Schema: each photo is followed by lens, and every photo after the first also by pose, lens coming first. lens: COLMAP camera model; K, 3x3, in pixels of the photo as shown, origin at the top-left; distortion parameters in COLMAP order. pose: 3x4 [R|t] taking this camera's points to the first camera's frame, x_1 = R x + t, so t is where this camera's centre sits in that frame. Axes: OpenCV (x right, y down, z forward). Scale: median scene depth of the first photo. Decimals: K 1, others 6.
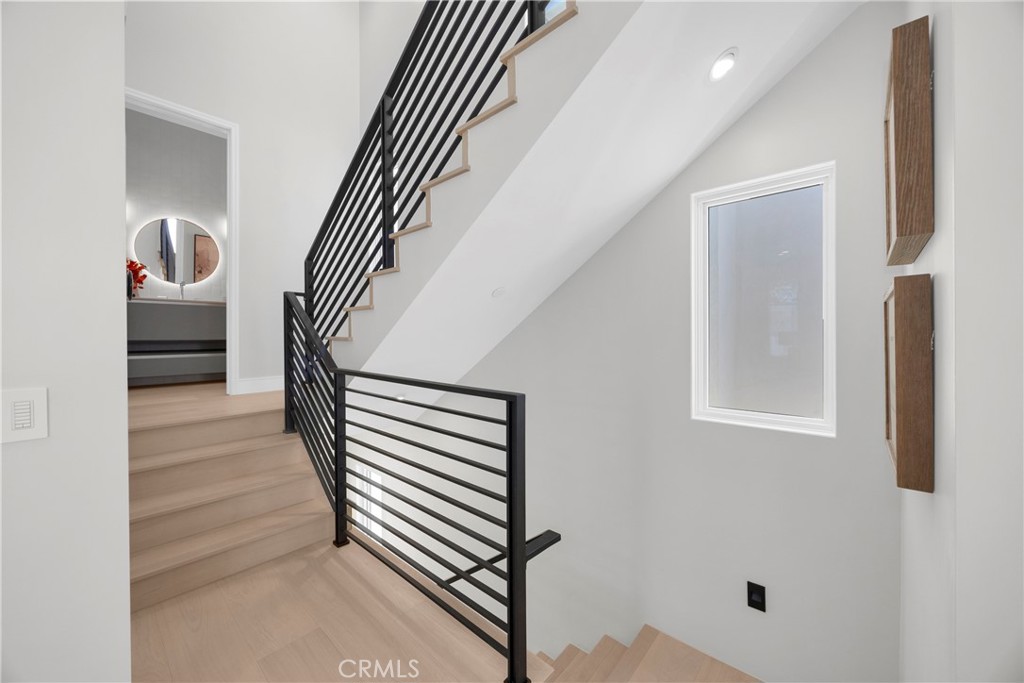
lens RADIAL K [[398.2, 0, 513.9], [0, 398.2, 335.7], [0, 0, 1]] dist [0.000827, 0.000023]
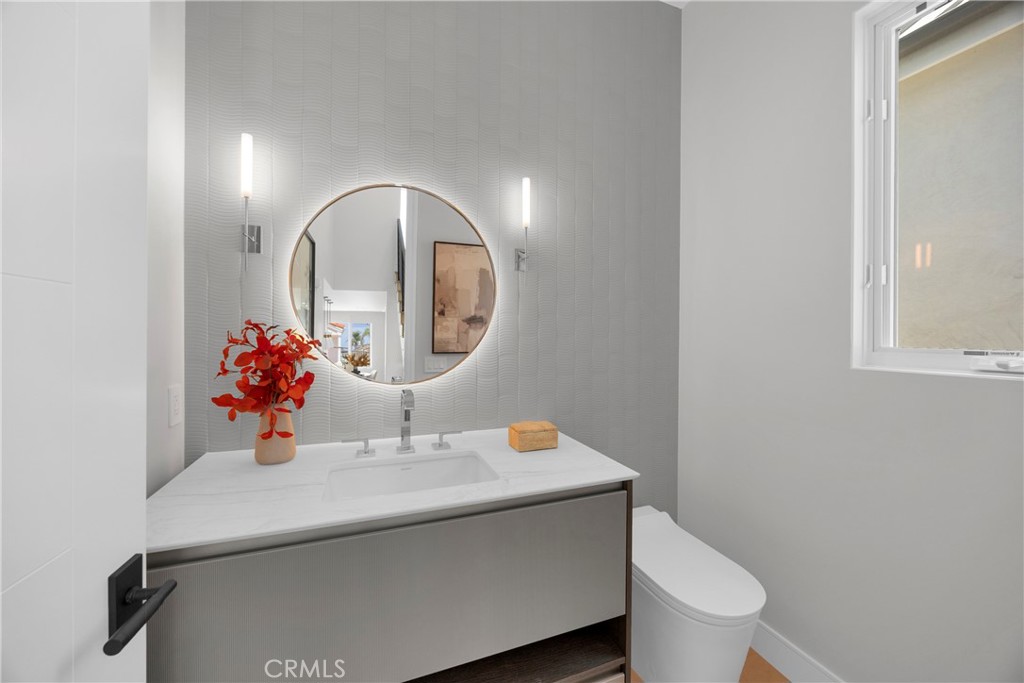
lens RADIAL K [[398.2, 0, 514.1], [0, 398.2, 339.3], [0, 0, 1]] dist [0.000827, 0.000023]
pose [[0.901251, 0.013213, -0.433096, -0.481252], [-0.013261, 0.999908, 0.002909, -0.129038], [0.433094, 0.003122, 0.901343, 0.577951]]
